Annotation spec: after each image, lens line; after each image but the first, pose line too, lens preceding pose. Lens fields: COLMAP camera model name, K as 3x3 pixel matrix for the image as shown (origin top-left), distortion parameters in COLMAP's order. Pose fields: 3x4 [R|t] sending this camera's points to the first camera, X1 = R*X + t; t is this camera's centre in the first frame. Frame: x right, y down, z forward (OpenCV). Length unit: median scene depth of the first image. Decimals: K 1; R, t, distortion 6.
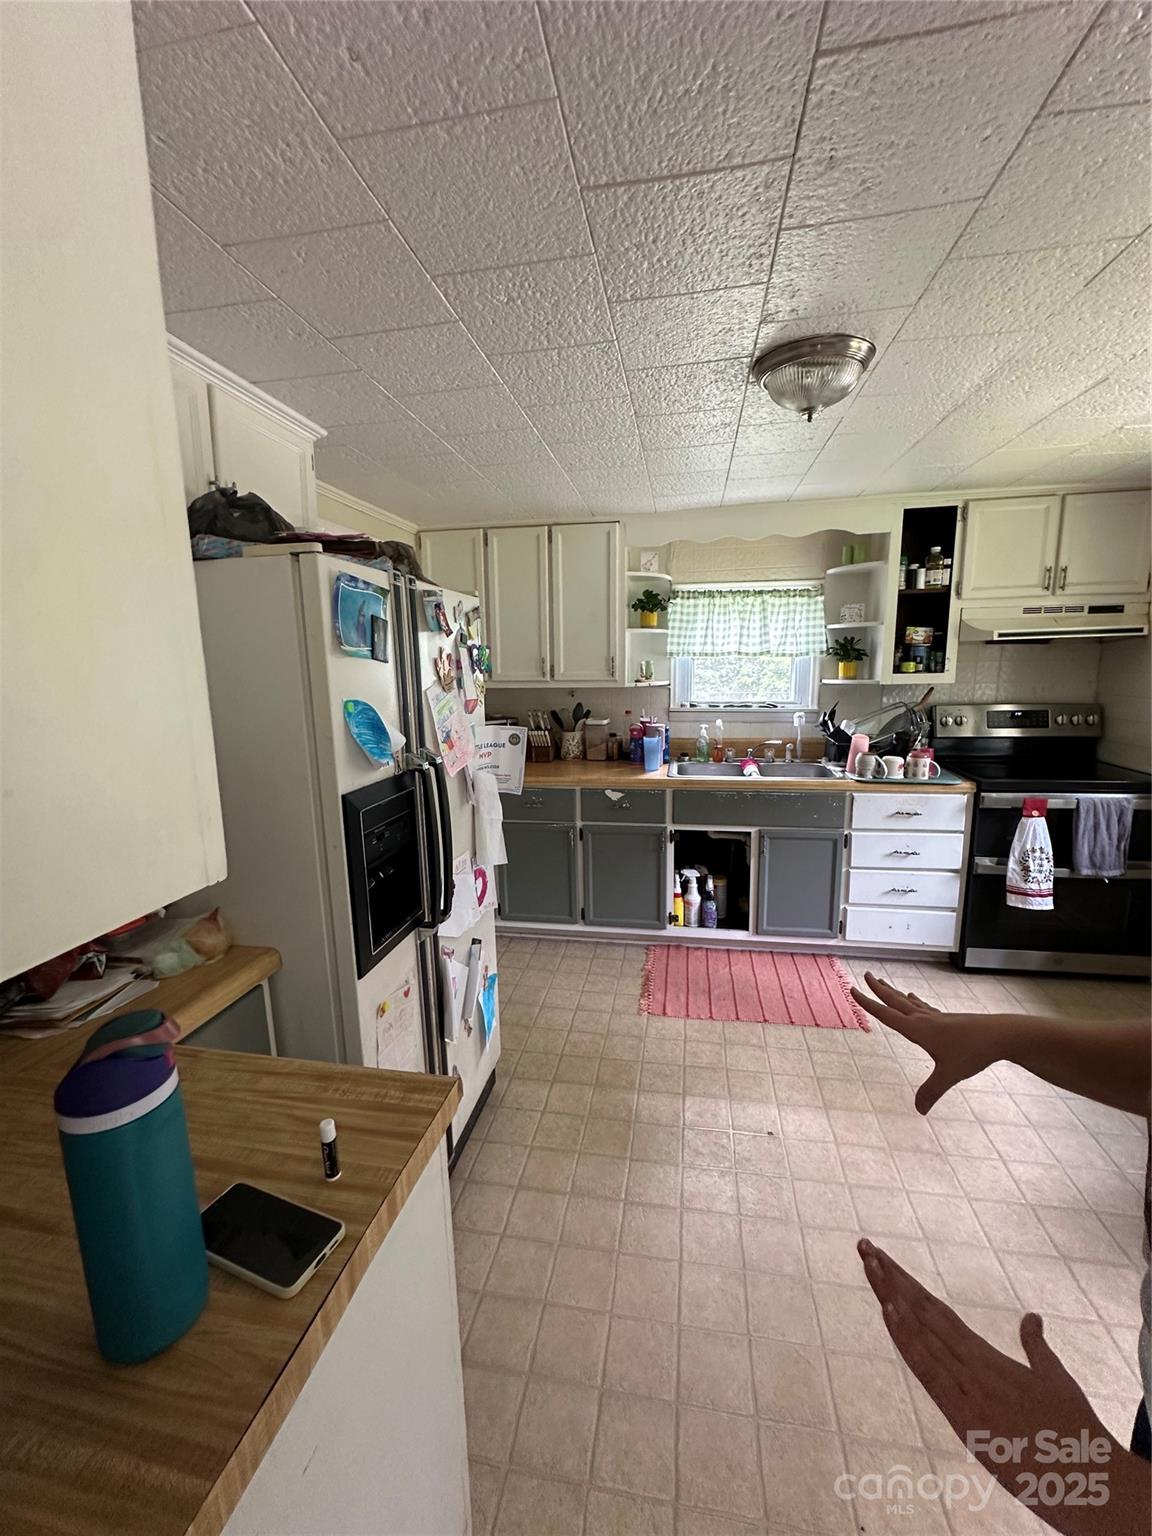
lens RADIAL K [[613.1, 0, 575.9], [0, 613.1, 763.4], [0, 0, 1]] dist [-0.000914, -0.000002]
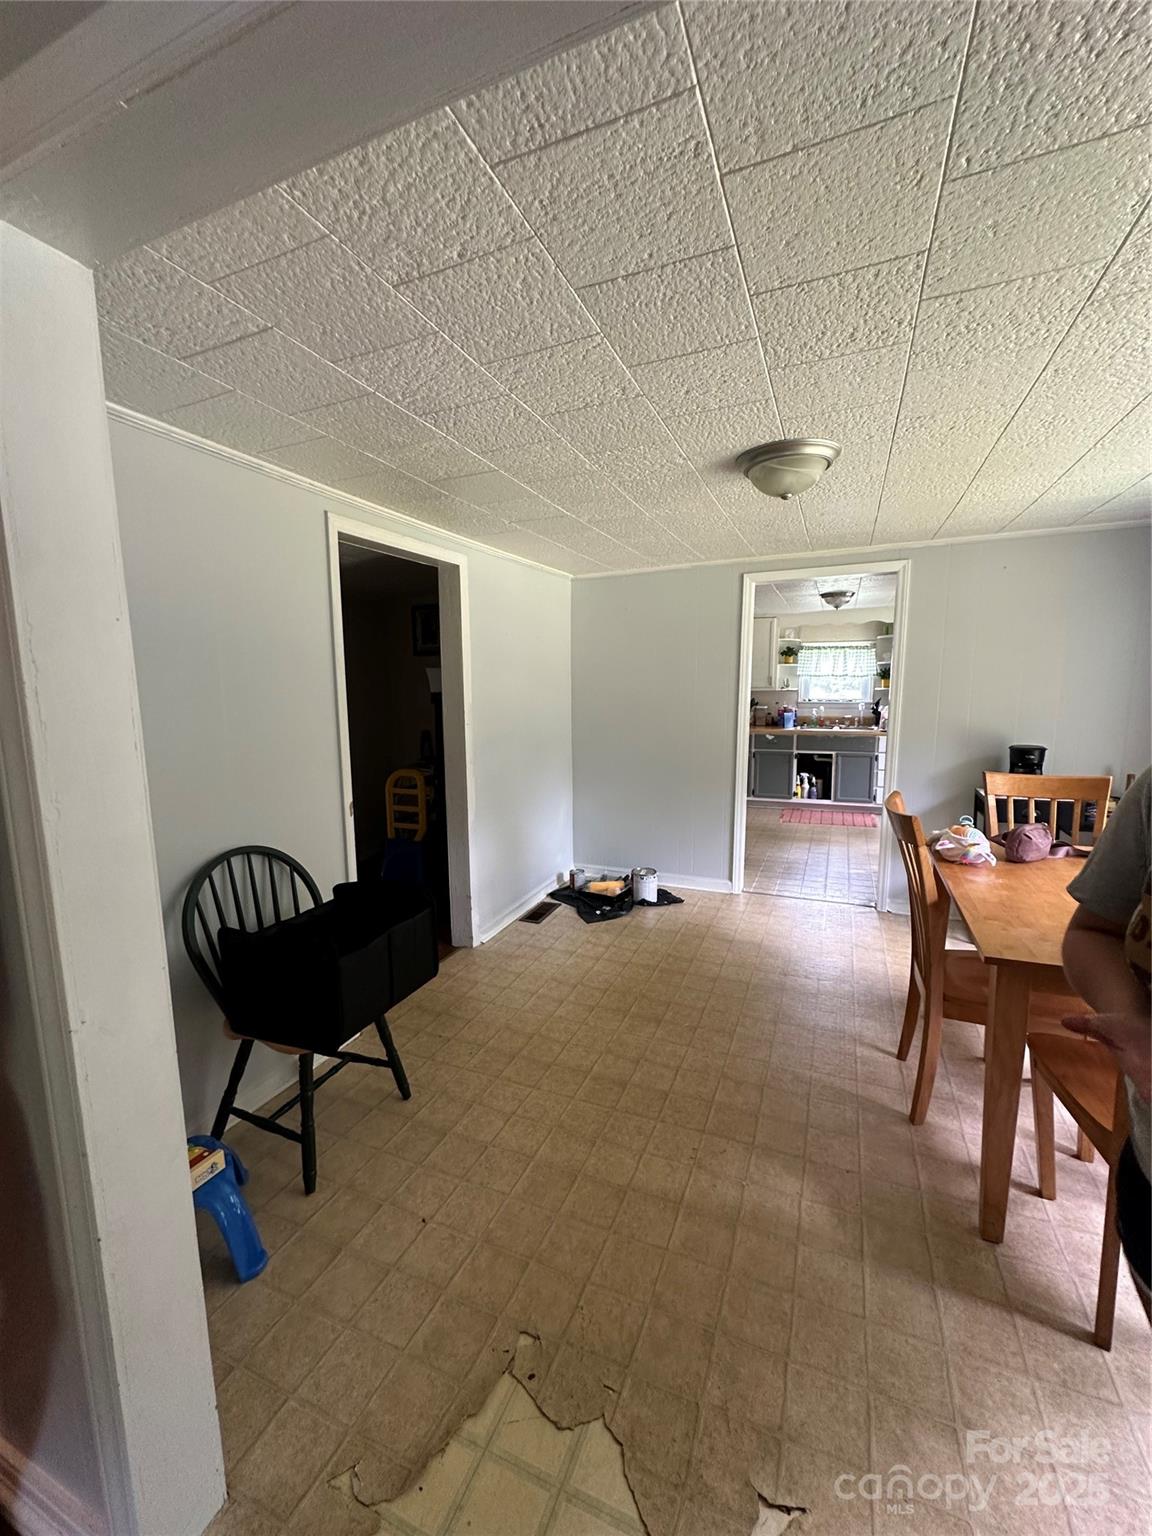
lens RADIAL K [[613.1, 0, 579.8], [0, 613.1, 770.4], [0, 0, 1]] dist [-0.000914, -0.000002]
pose [[0.978147, 0.034902, -0.204966, -0.150478], [-0.040118, 0.998967, -0.021347, 0.239417], [0.204010, 0.029103, 0.978536, -1.302531]]
